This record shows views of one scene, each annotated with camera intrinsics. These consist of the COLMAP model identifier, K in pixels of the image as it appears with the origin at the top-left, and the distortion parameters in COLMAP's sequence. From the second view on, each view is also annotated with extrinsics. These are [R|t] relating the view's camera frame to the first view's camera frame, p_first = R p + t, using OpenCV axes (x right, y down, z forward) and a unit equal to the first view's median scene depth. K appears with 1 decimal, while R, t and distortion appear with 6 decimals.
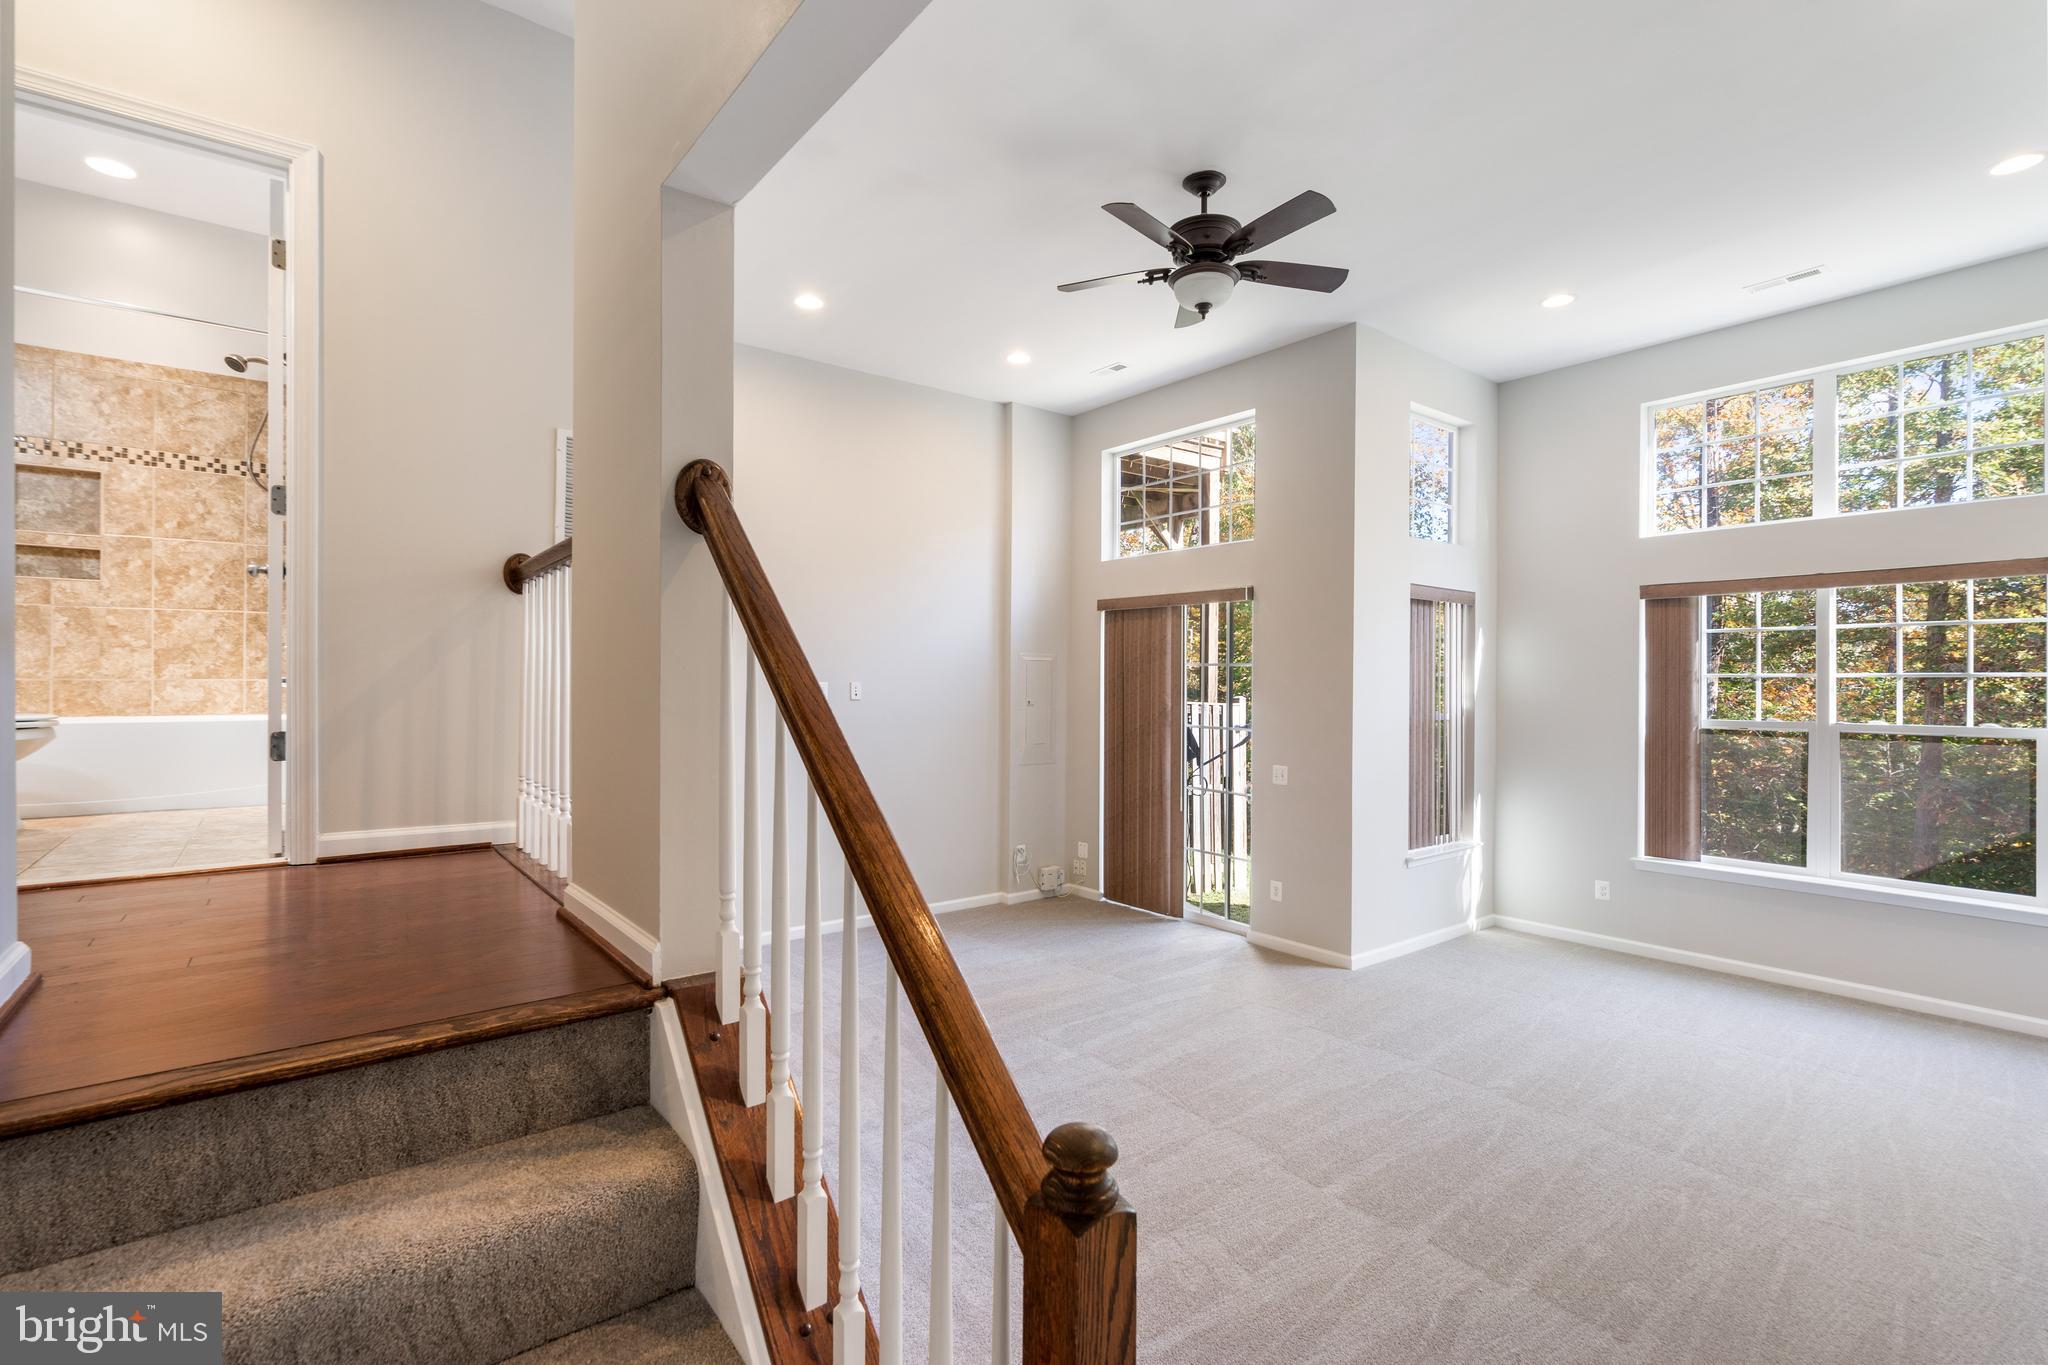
lens RADIAL K [[942.8, 0, 1017.8], [0, 942.8, 682.6], [0, 0, 1]] dist [-0.002491, 0.000167]
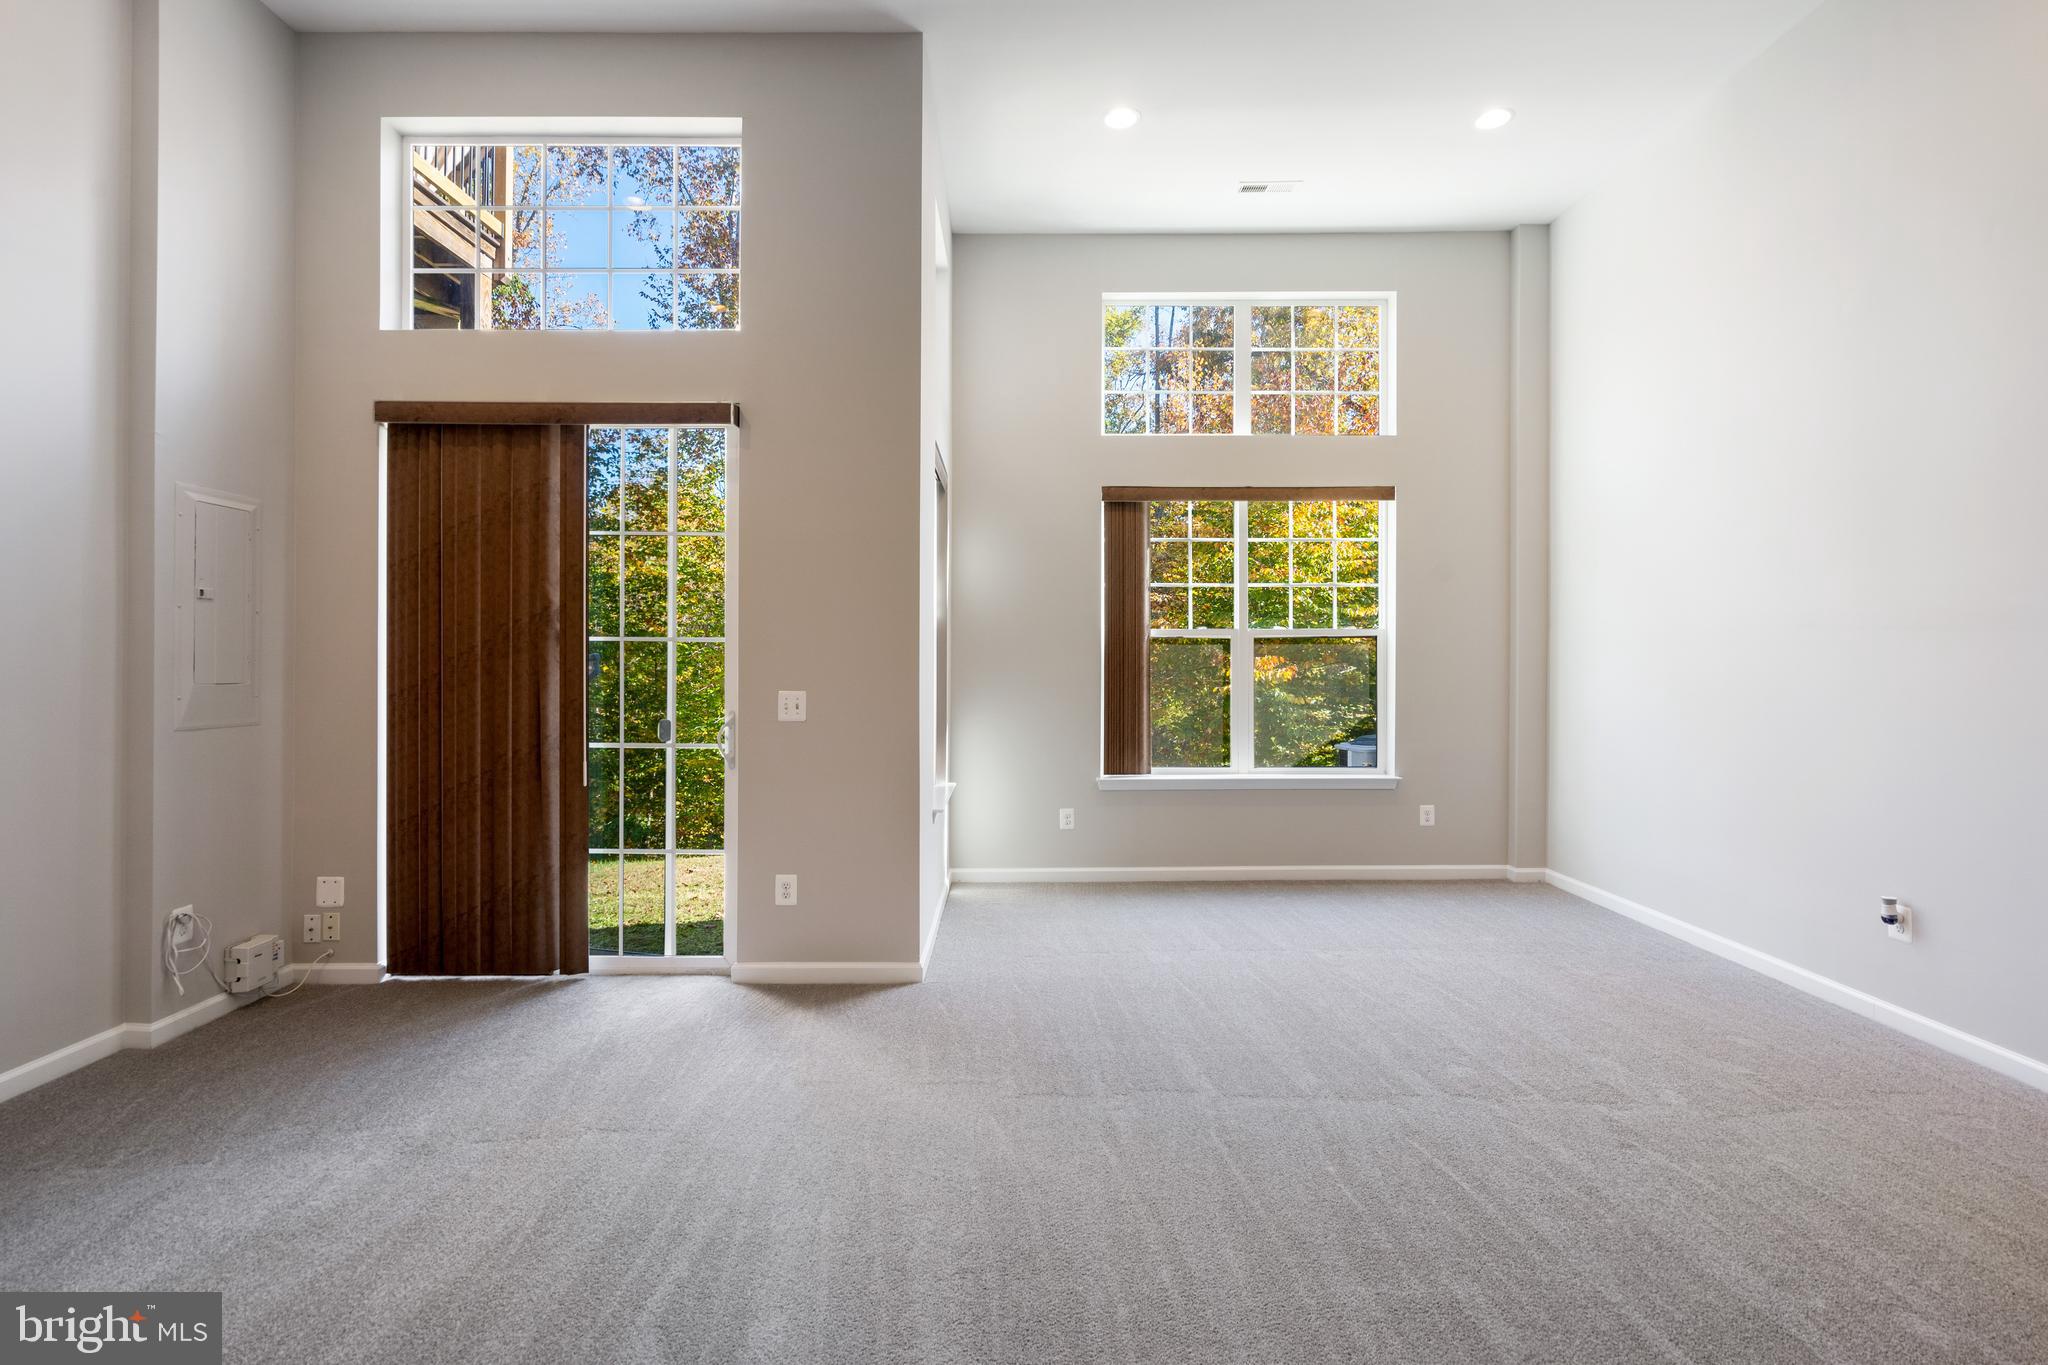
lens RADIAL K [[941.2, 0, 1014.4], [0, 941.2, 661.8], [0, 0, 1]] dist [-0.002150, 0.000224]
pose [[0.613787, -0.006899, 0.789441, -0.126206], [0.004992, 0.999976, 0.004858, 0.064236], [-0.789456, 0.000959, 0.613807, 0.481283]]
